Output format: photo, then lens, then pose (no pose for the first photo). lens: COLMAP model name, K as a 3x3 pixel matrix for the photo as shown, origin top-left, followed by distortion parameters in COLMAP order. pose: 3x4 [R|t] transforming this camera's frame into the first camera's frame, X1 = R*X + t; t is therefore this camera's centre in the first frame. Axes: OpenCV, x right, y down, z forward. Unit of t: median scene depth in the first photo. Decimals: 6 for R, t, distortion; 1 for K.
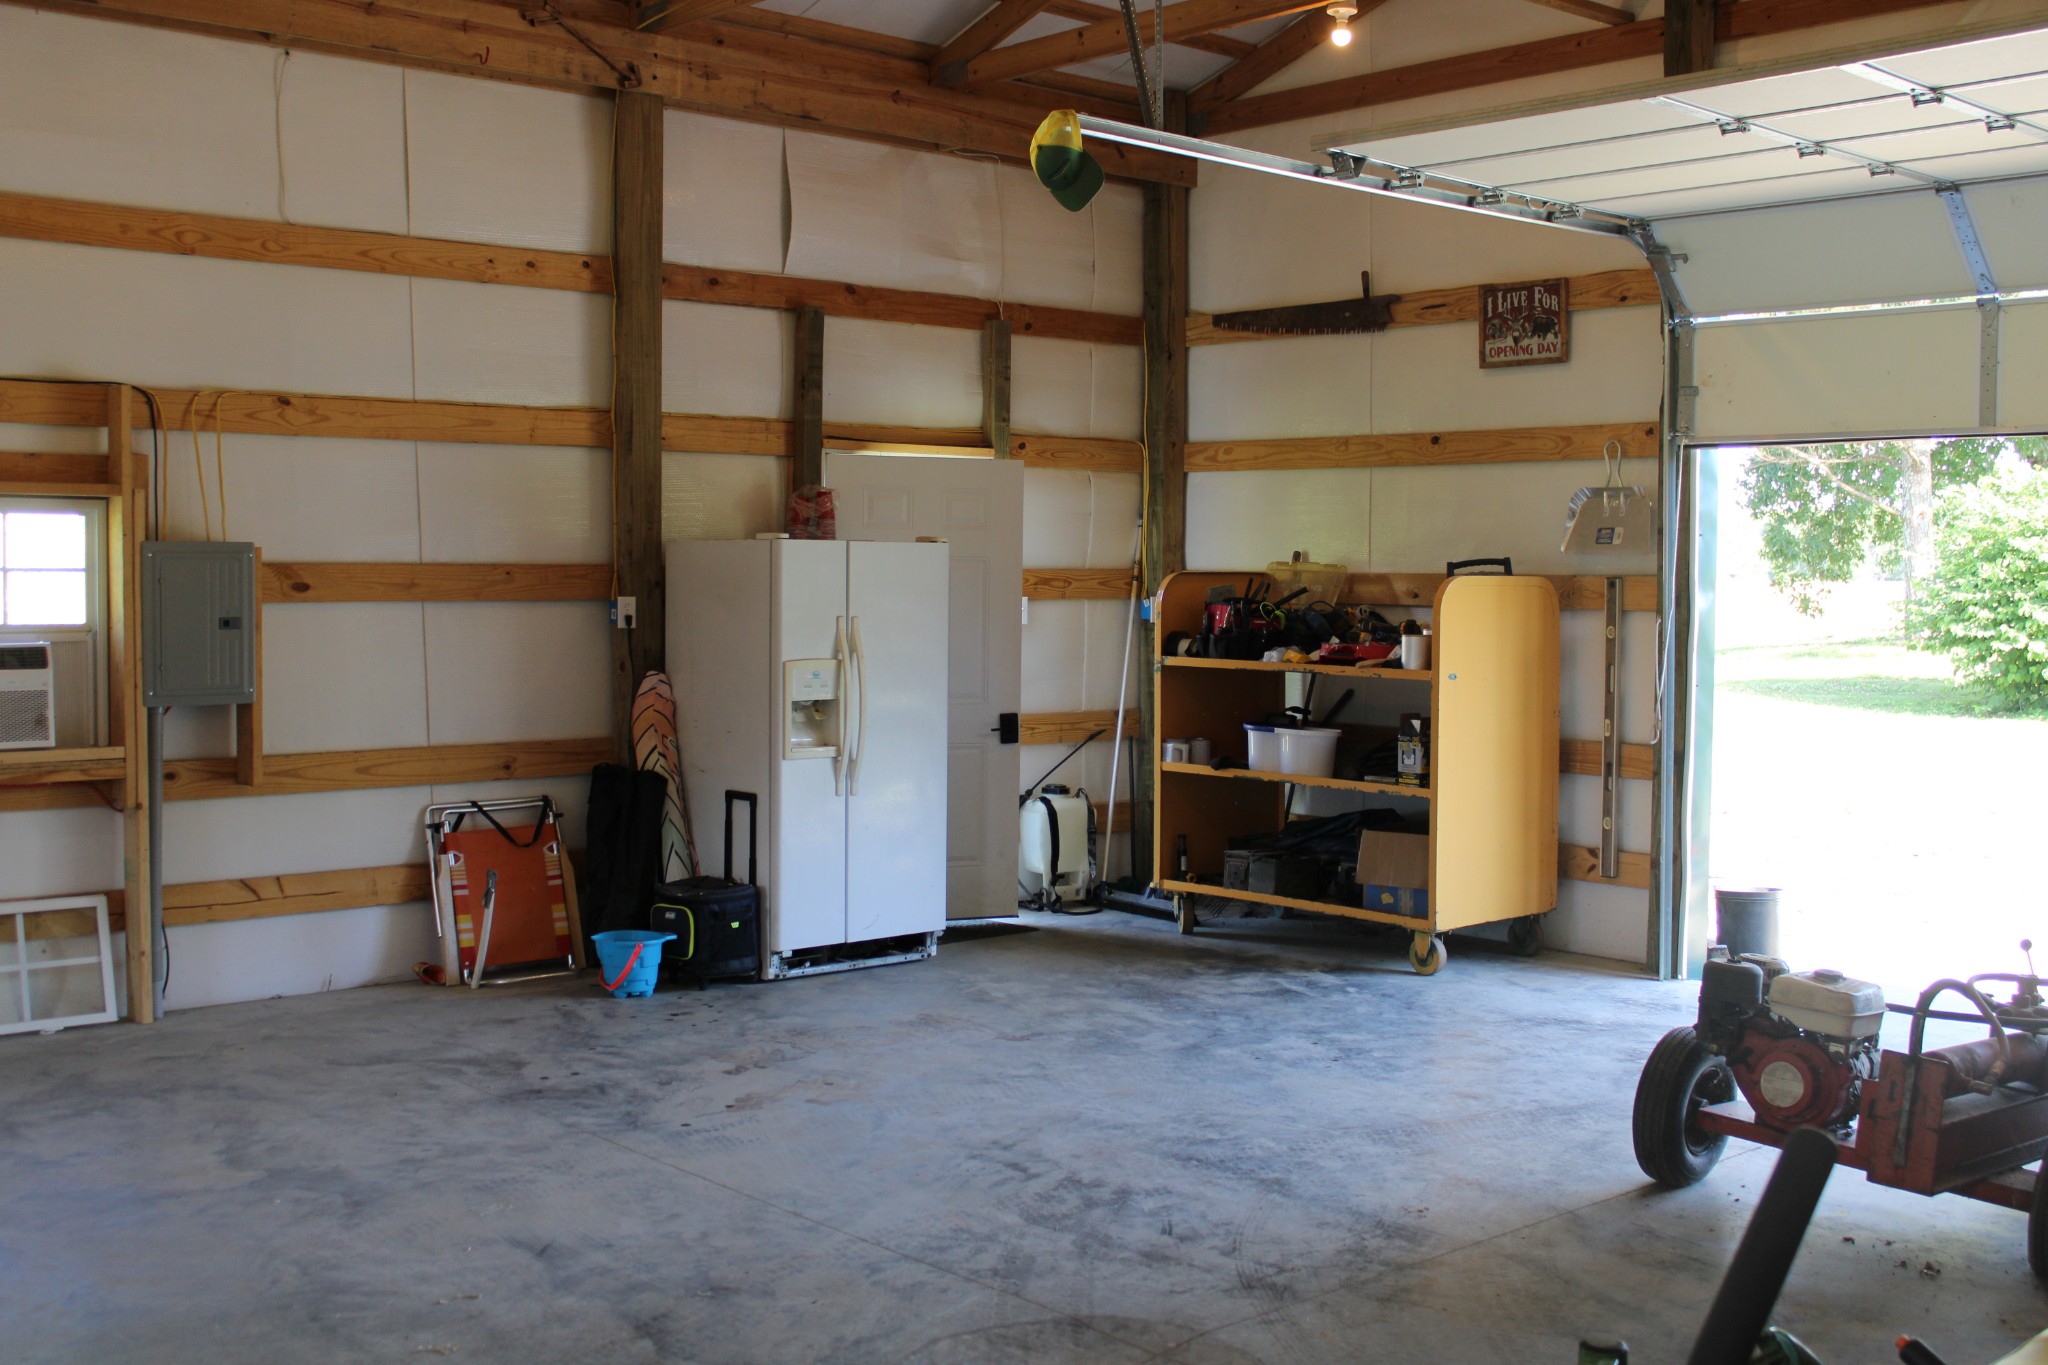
lens RADIAL K [[2251.4, 0, 1024.0], [0, 2251.4, 682.5], [0, 0, 1]] dist [-0.101783, 0.018222]
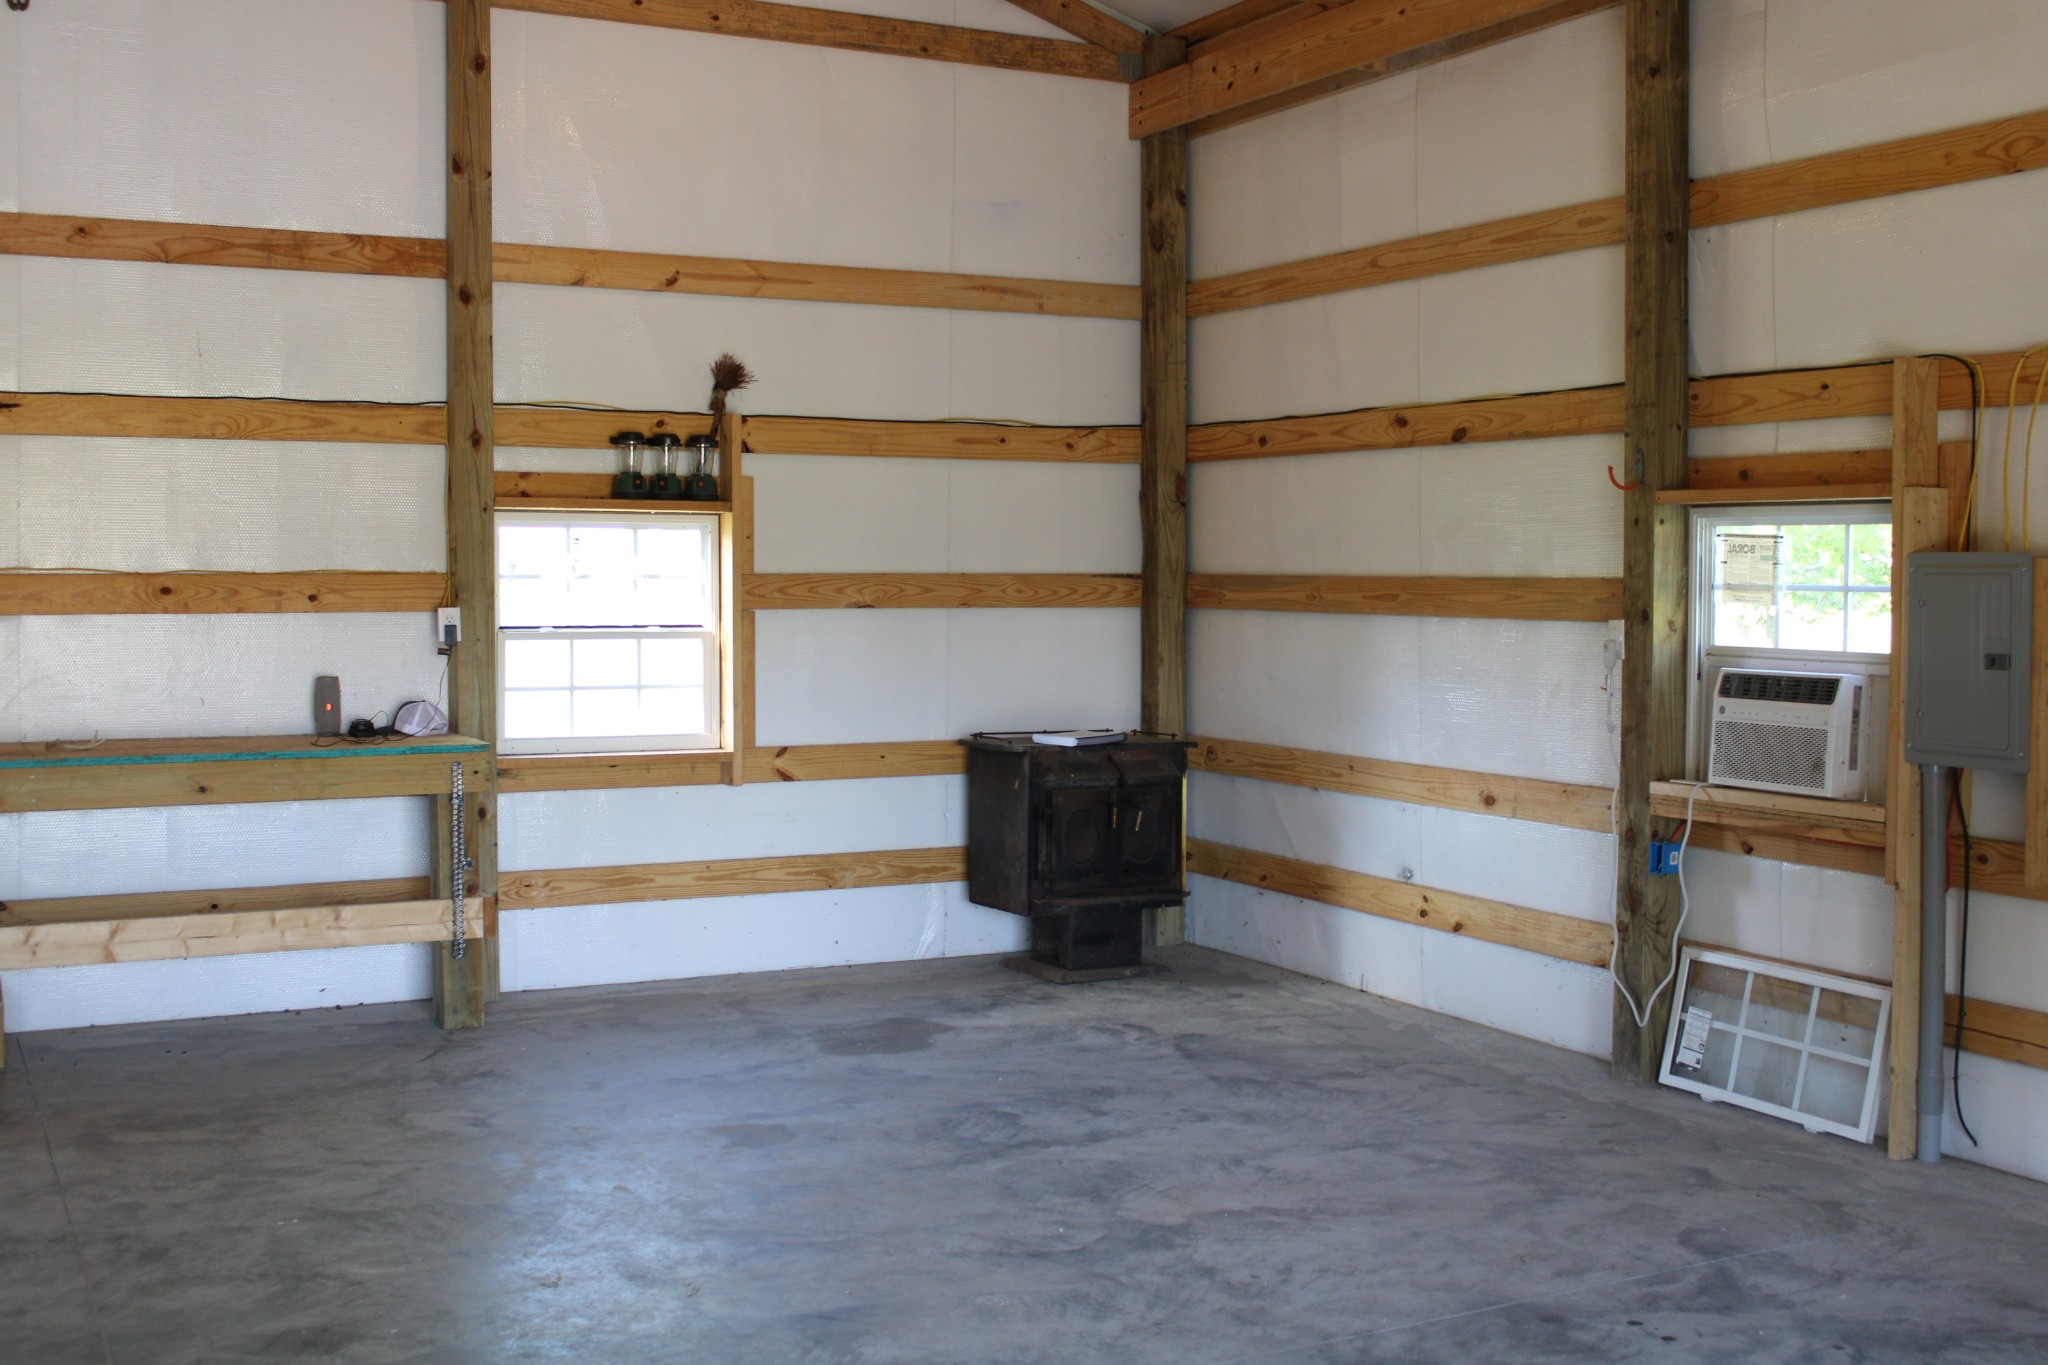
lens RADIAL K [[2251.4, 0, 1024.0], [0, 2251.4, 682.5], [0, 0, 1]] dist [-0.101783, 0.018222]
pose [[-0.257134, 0.038919, -0.965592, 0.456267], [-0.053507, 0.997083, 0.054437, -0.044363], [0.964893, 0.065664, -0.254301, 0.911065]]
